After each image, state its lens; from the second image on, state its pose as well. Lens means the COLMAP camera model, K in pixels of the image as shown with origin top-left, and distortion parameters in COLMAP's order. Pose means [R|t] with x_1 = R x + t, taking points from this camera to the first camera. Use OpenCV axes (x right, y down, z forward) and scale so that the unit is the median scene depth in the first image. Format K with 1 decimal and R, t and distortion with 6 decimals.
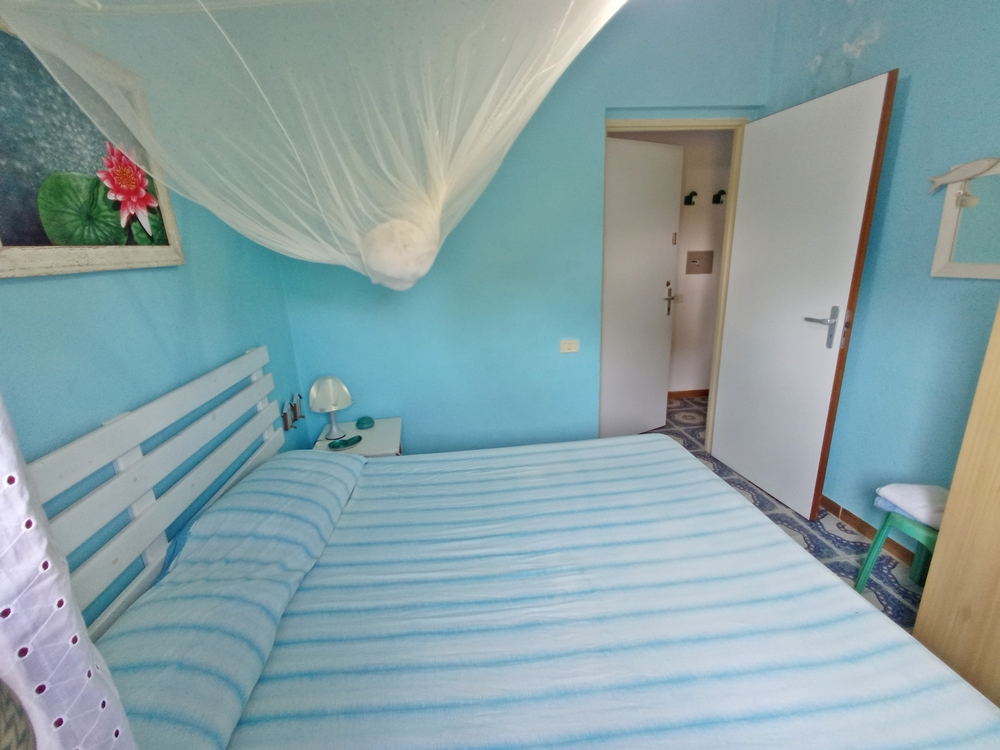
lens RADIAL K [[447.7, 0, 501.5], [0, 447.7, 372.8], [0, 0, 1]] dist [0.006565, 0.001349]
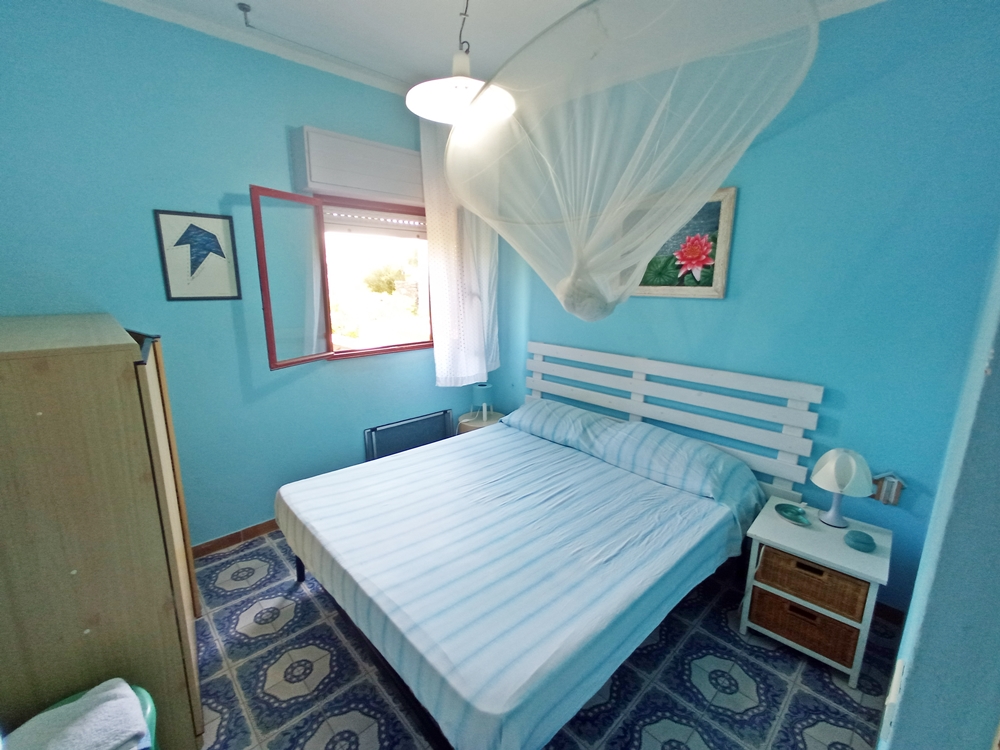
lens RADIAL K [[447.7, 0, 502.5], [0, 447.7, 375.9], [0, 0, 1]] dist [0.006565, 0.001349]
pose [[-0.795086, 0.165438, -0.583497, 1.009772], [-0.142742, 0.884008, 0.445145, -0.693592], [0.589460, 0.437218, -0.679248, 2.033008]]
